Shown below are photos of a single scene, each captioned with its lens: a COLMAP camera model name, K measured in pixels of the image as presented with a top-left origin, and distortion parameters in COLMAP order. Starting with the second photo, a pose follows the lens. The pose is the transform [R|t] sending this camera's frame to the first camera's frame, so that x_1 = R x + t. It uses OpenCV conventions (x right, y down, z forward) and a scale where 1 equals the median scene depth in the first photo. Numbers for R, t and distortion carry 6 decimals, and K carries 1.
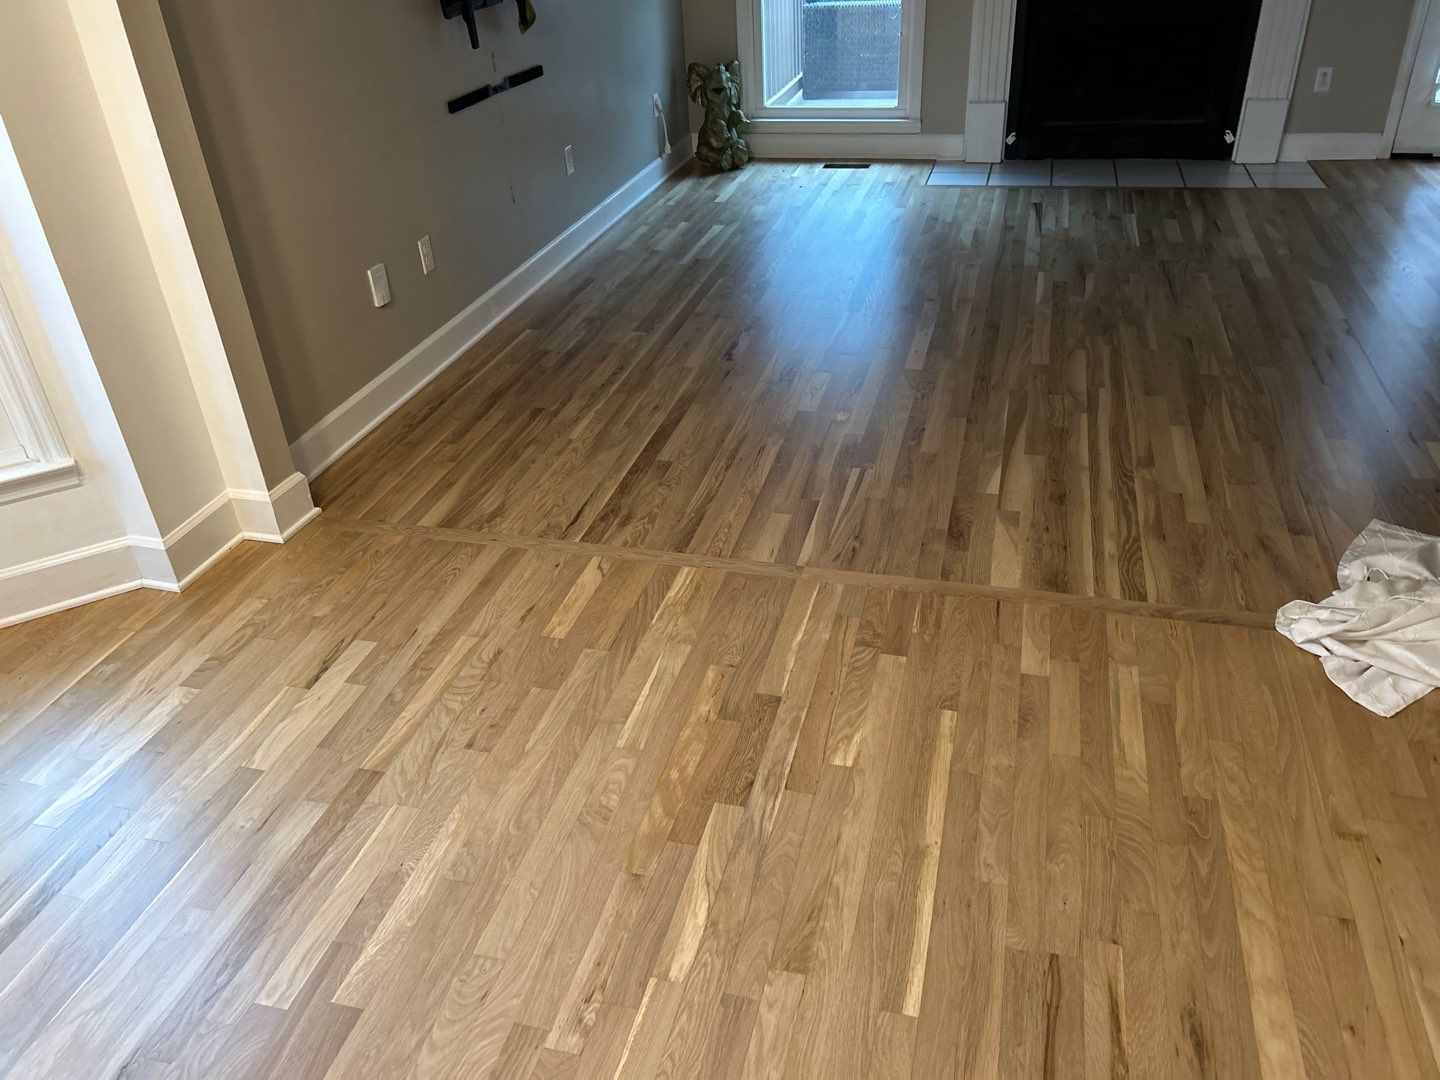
lens RADIAL K [[1093.6, 0, 720.0], [0, 1093.6, 540.0], [0, 0, 1]] dist [0.050814, -0.066446]
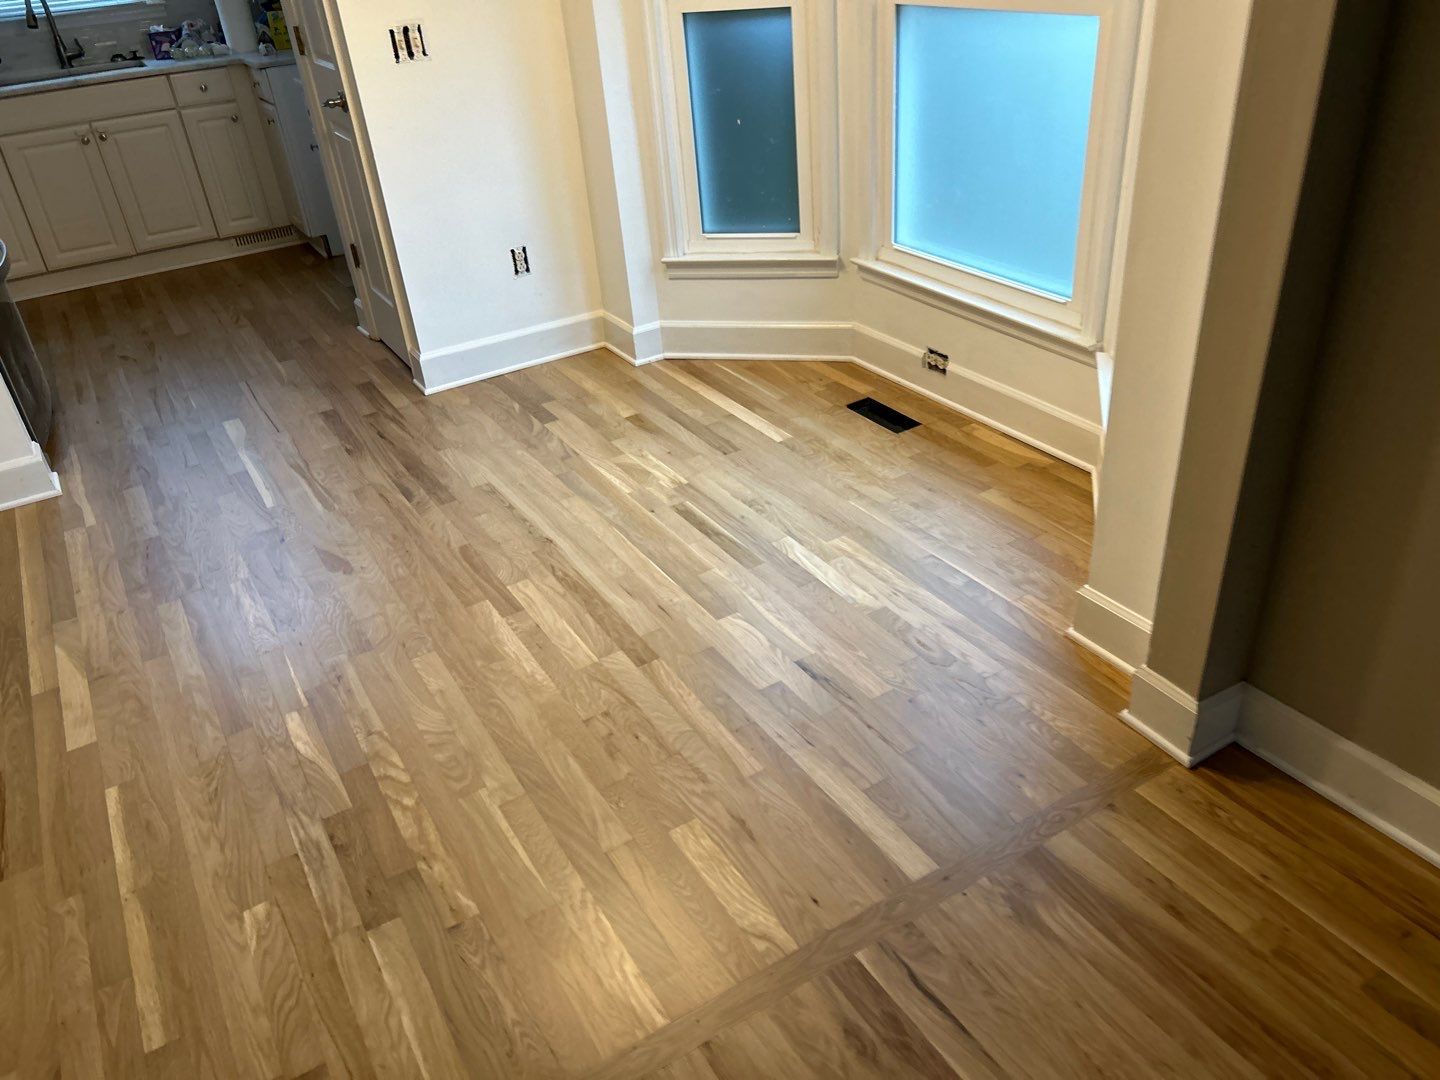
lens RADIAL K [[1093.6, 0, 720.0], [0, 1093.6, 540.0], [0, 0, 1]] dist [0.050814, -0.066446]
pose [[-0.690105, 0.452468, -0.564825, 0.200632], [-0.284824, 0.547669, 0.786723, -0.715259], [0.665304, 0.703798, -0.249075, 1.140731]]
